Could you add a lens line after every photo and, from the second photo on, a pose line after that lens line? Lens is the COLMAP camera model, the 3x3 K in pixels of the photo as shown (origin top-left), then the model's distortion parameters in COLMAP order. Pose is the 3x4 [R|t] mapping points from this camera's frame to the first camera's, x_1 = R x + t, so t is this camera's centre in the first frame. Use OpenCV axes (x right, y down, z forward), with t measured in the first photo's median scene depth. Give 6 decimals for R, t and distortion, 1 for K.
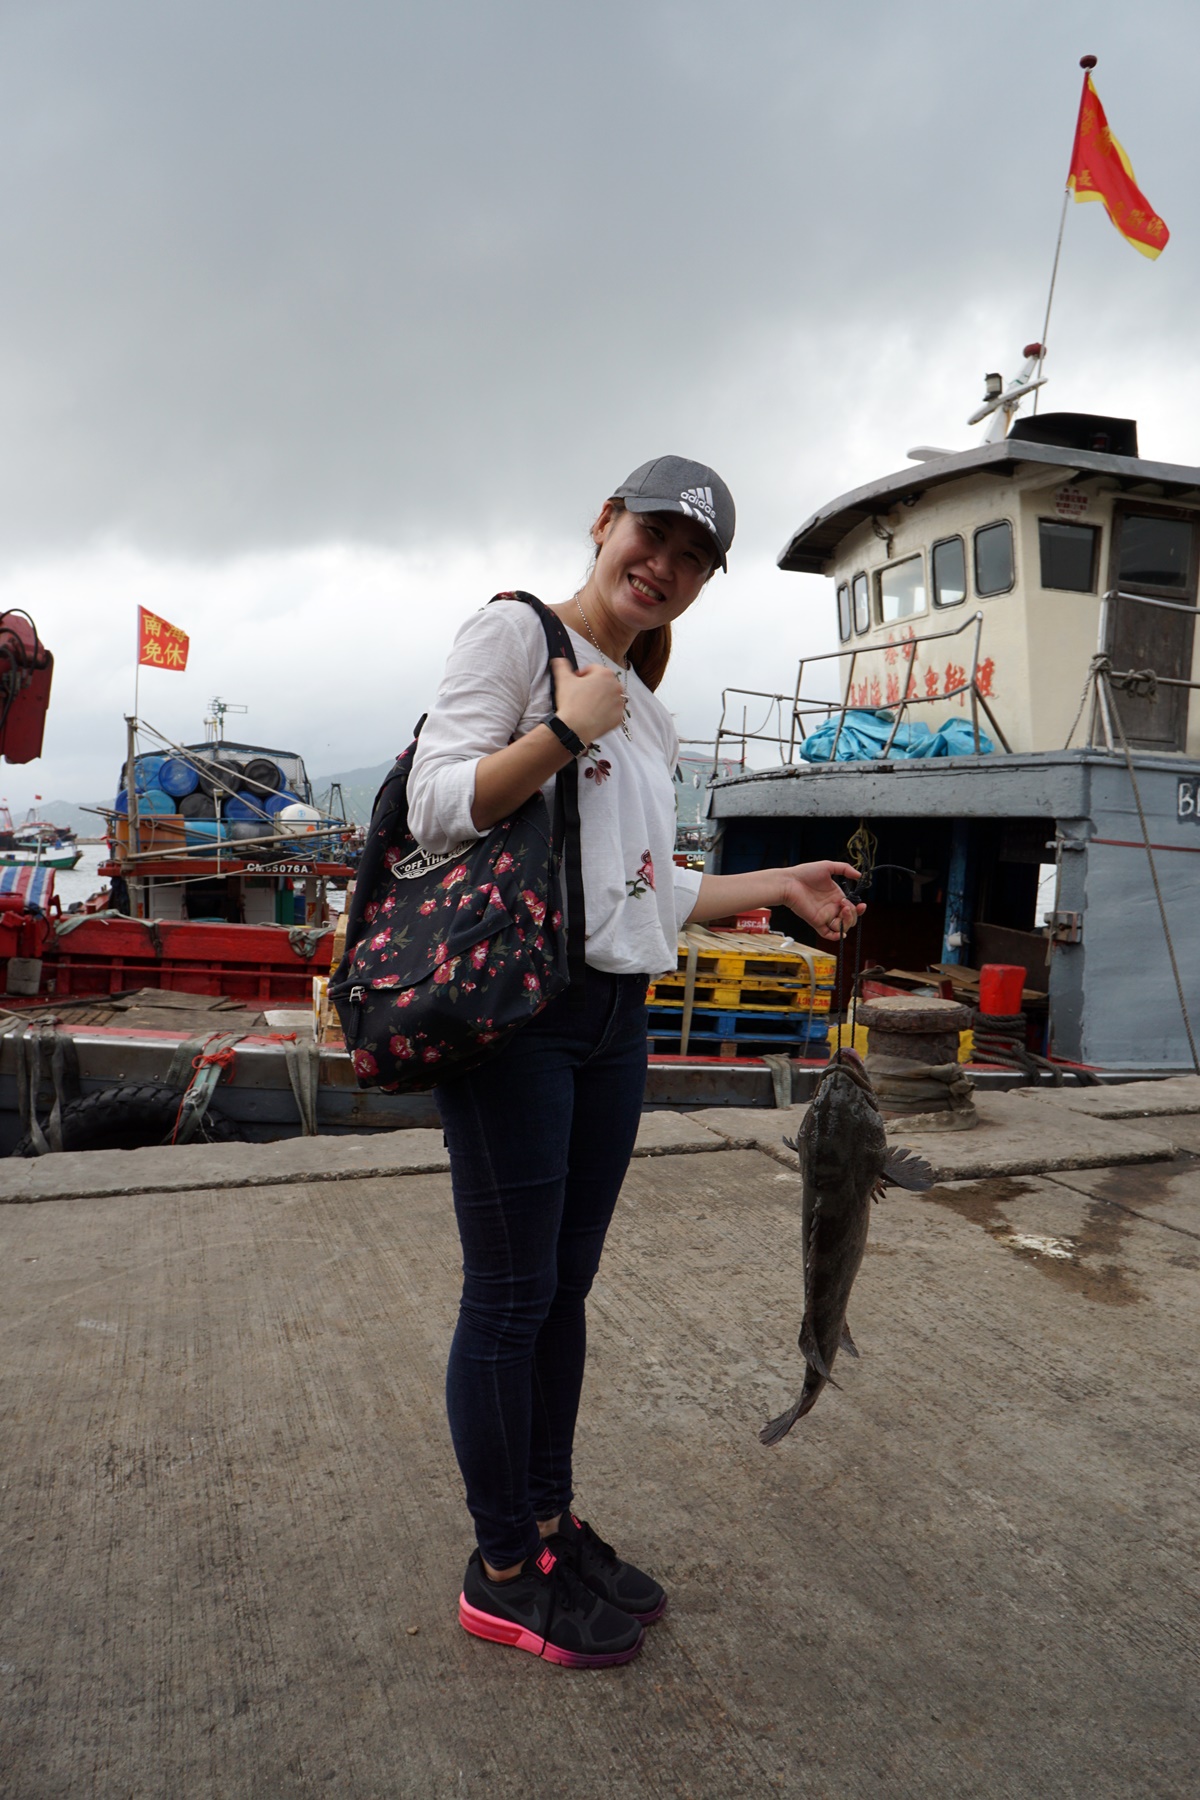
lens RADIAL K [[1219.3, 0, 598.0], [0, 1219.3, 924.3], [0, 0, 1]] dist [-0.006853, 0.016367]
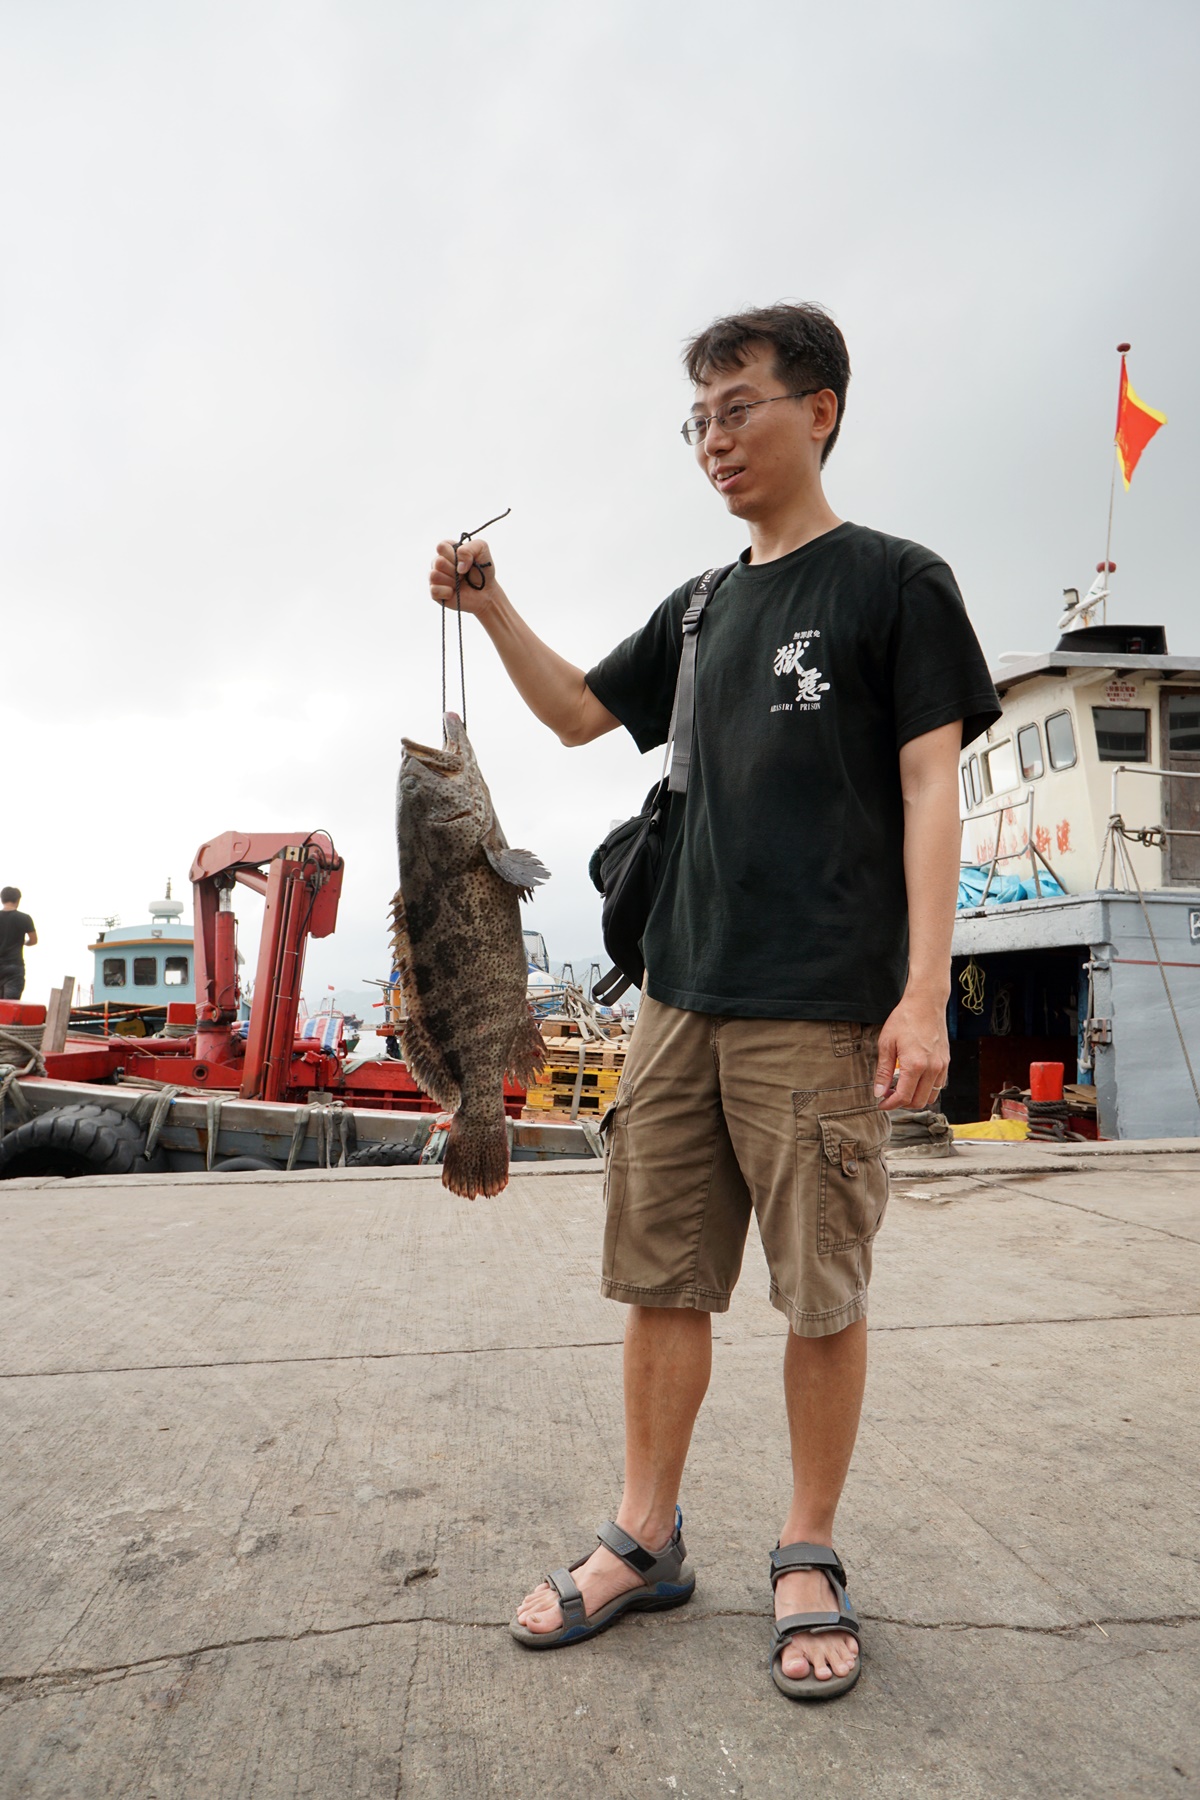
lens RADIAL K [[1219.3, 0, 597.4], [0, 1219.3, 916.5], [0, 0, 1]] dist [-0.006853, 0.016367]
pose [[0.977057, -0.046159, -0.207915, 0.118237], [0.015056, 0.988759, -0.148761, 0.052040], [0.212444, 0.142218, 0.966769, -0.267968]]
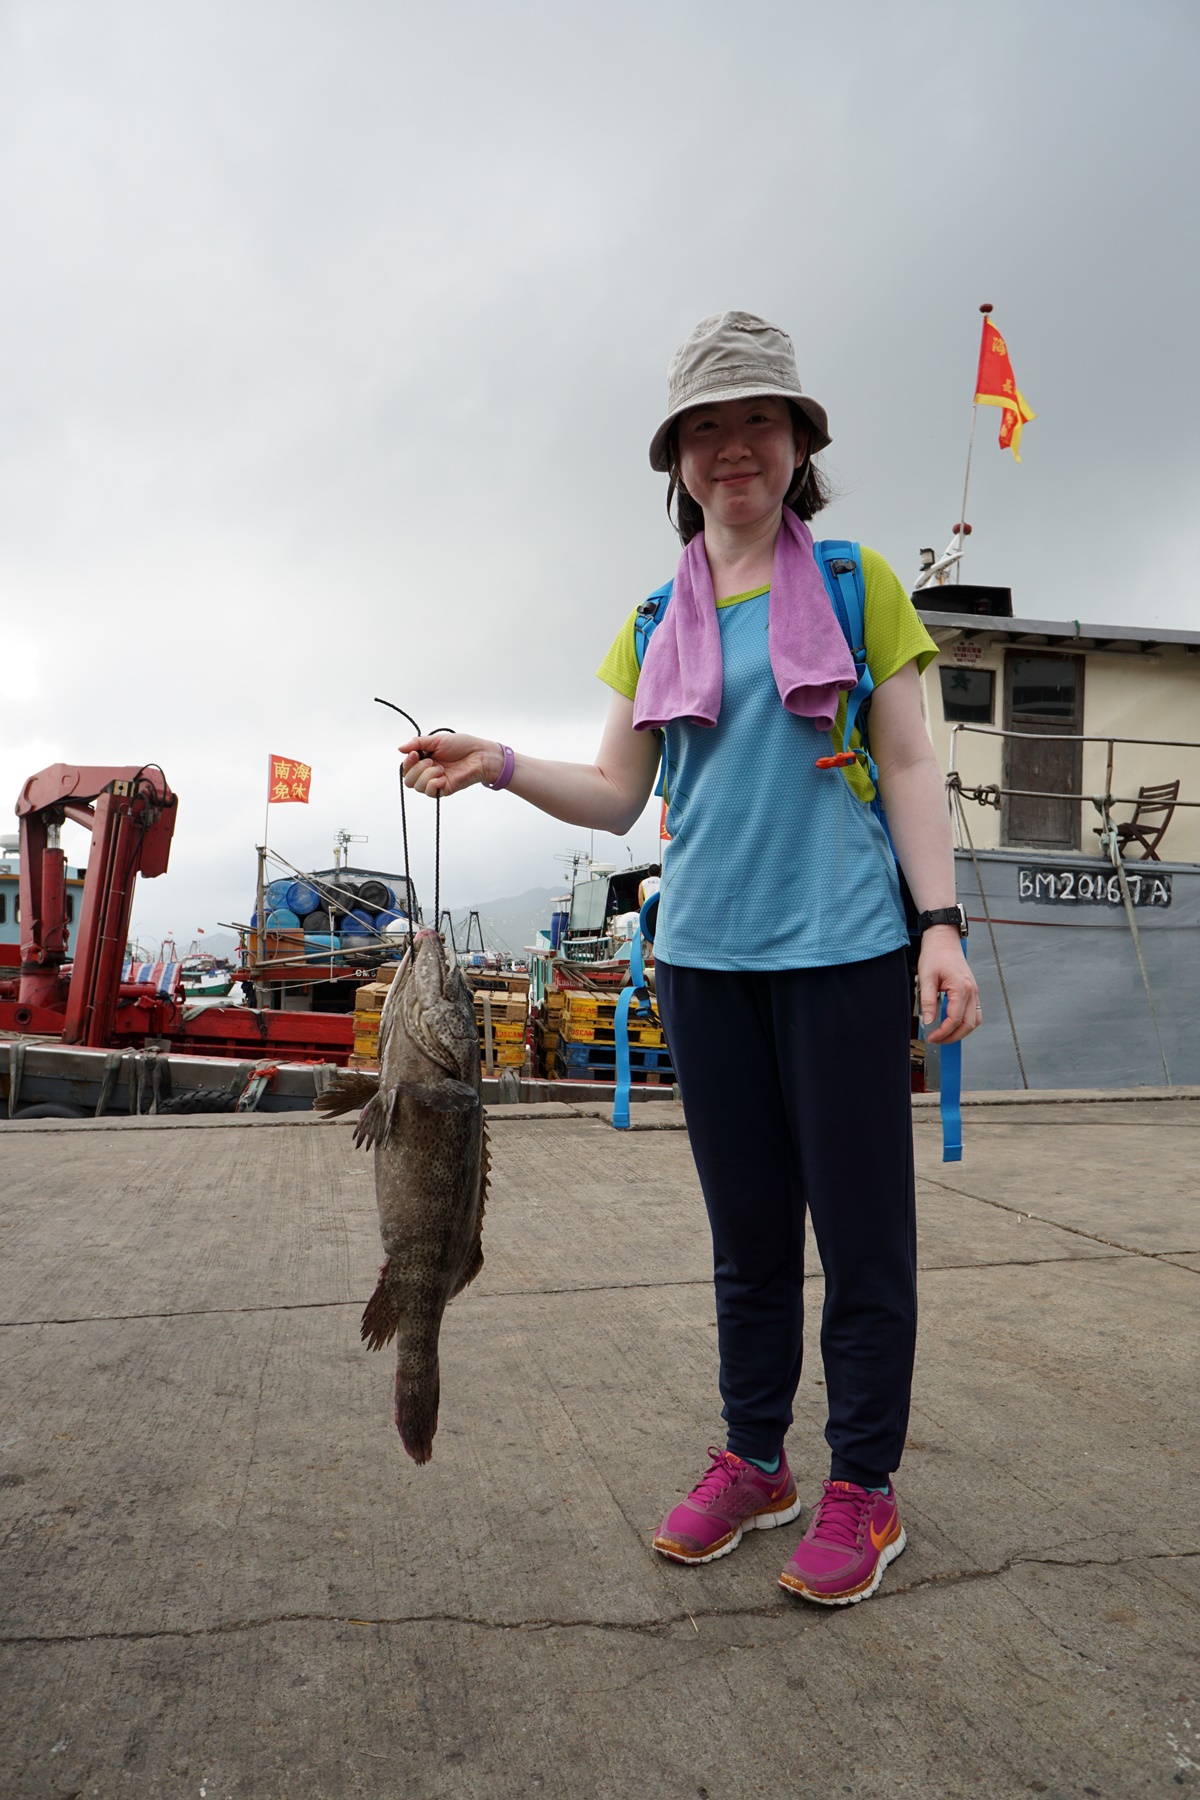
lens RADIAL K [[1219.3, 0, 598.6], [0, 1219.3, 905.9], [0, 0, 1]] dist [-0.006853, 0.016367]
pose [[0.993027, -0.018459, -0.116437, 0.155395], [0.004723, 0.993102, -0.117161, 0.053555], [0.117797, 0.115794, 0.986264, -0.238895]]
